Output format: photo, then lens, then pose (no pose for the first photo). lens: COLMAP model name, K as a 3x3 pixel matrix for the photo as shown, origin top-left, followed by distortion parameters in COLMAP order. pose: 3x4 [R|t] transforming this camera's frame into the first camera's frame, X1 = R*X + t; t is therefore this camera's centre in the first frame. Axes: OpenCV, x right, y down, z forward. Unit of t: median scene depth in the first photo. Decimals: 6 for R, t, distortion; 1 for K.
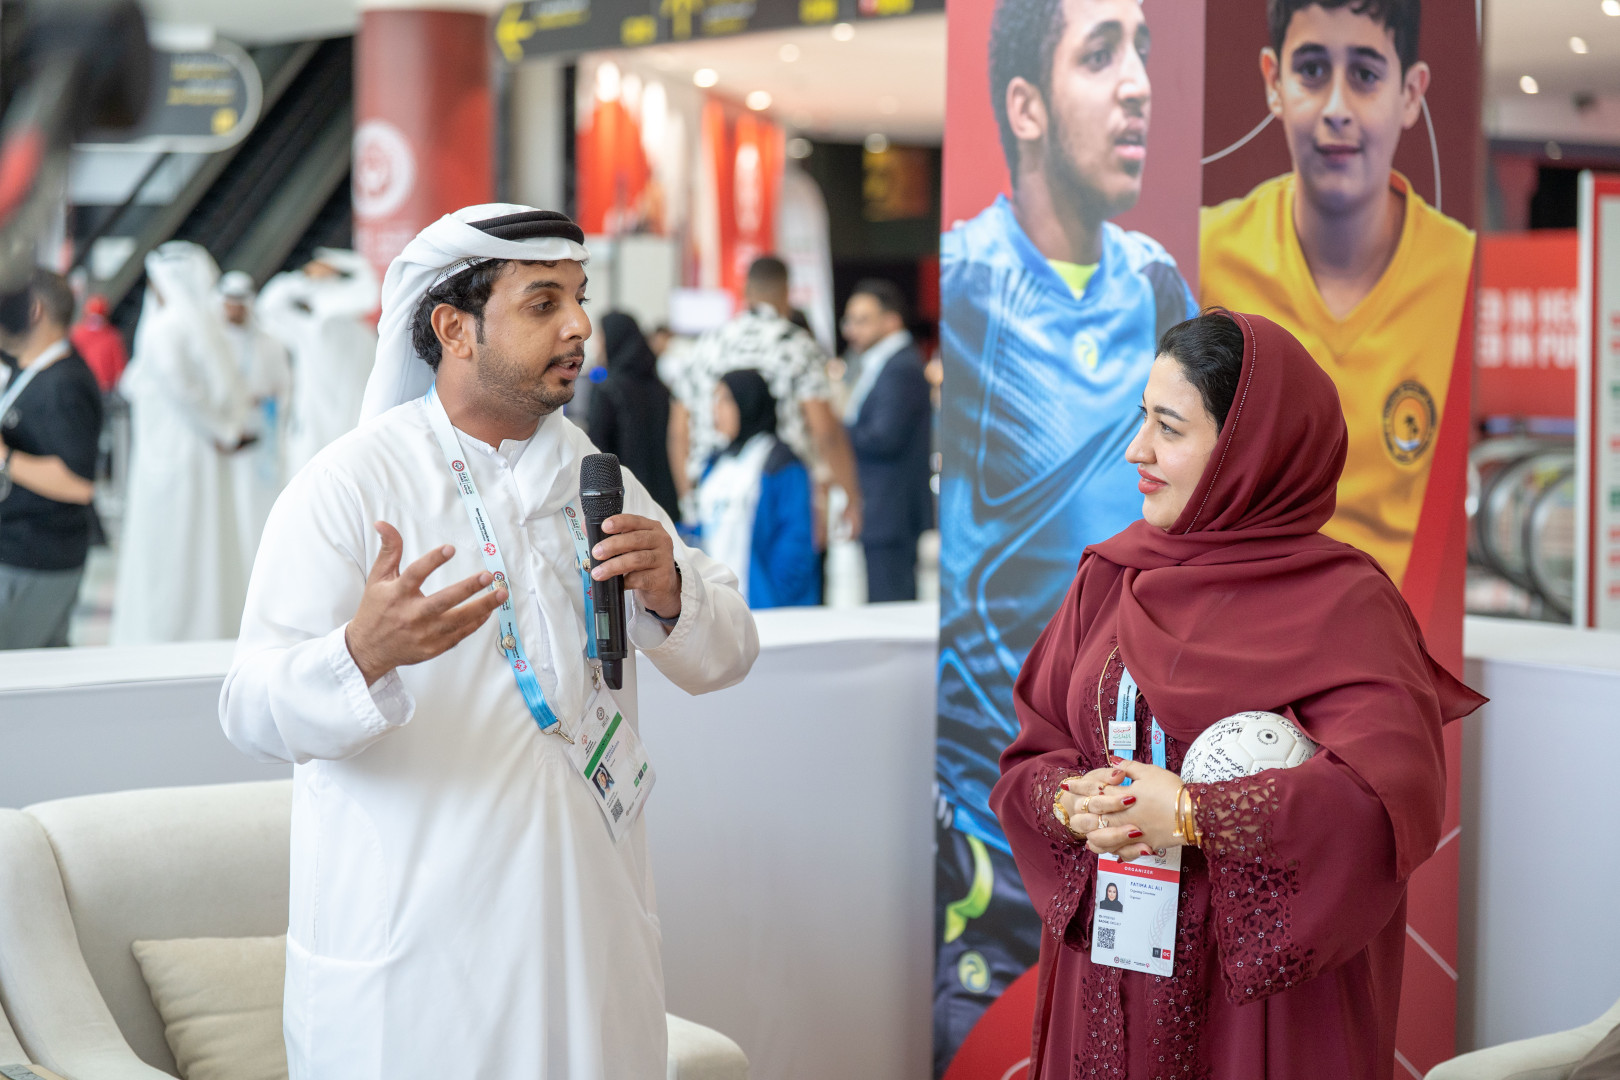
lens RADIAL K [[3296.8, 0, 810.0], [0, 3296.8, 540.0], [0, 0, 1]] dist [-0.013424, -0.039662]
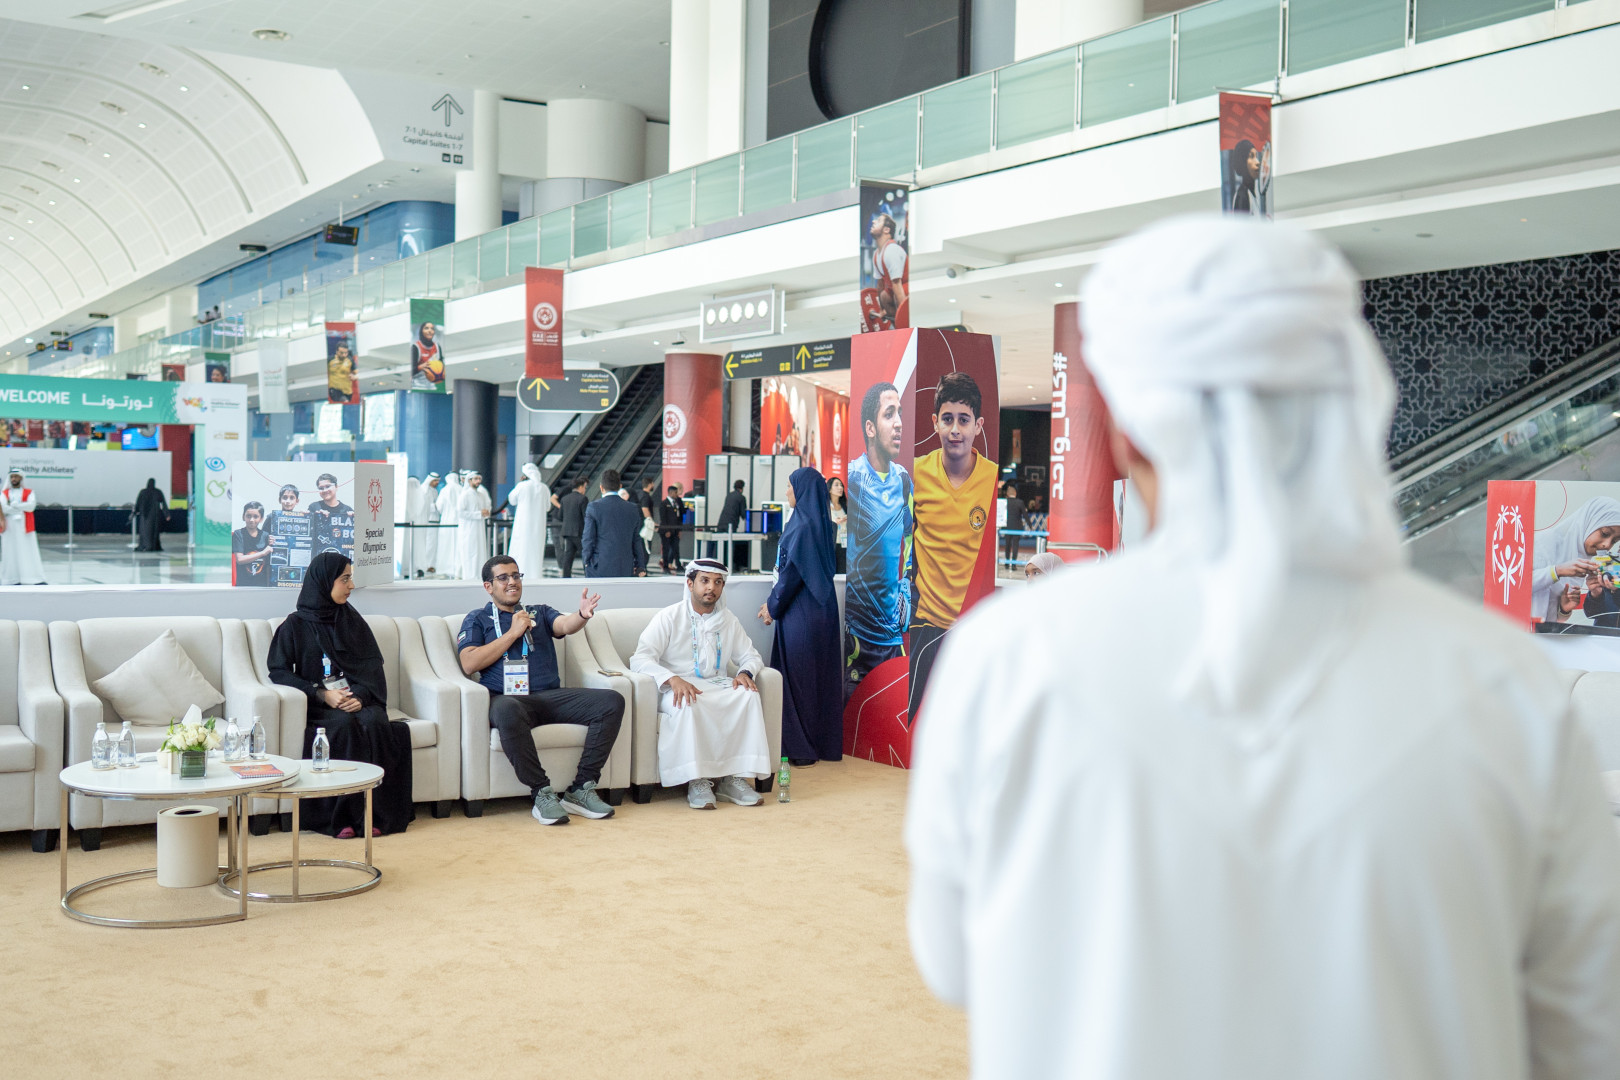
lens RADIAL K [[1624.8, 0, 810.0], [0, 1624.8, 540.0], [0, 0, 1]] dist [-0.019784, -0.014409]
pose [[0.999101, 0.012446, -0.040519, 0.073470], [-0.013962, 0.999204, -0.037367, 0.055813], [0.040022, 0.037899, 0.998480, -0.752878]]
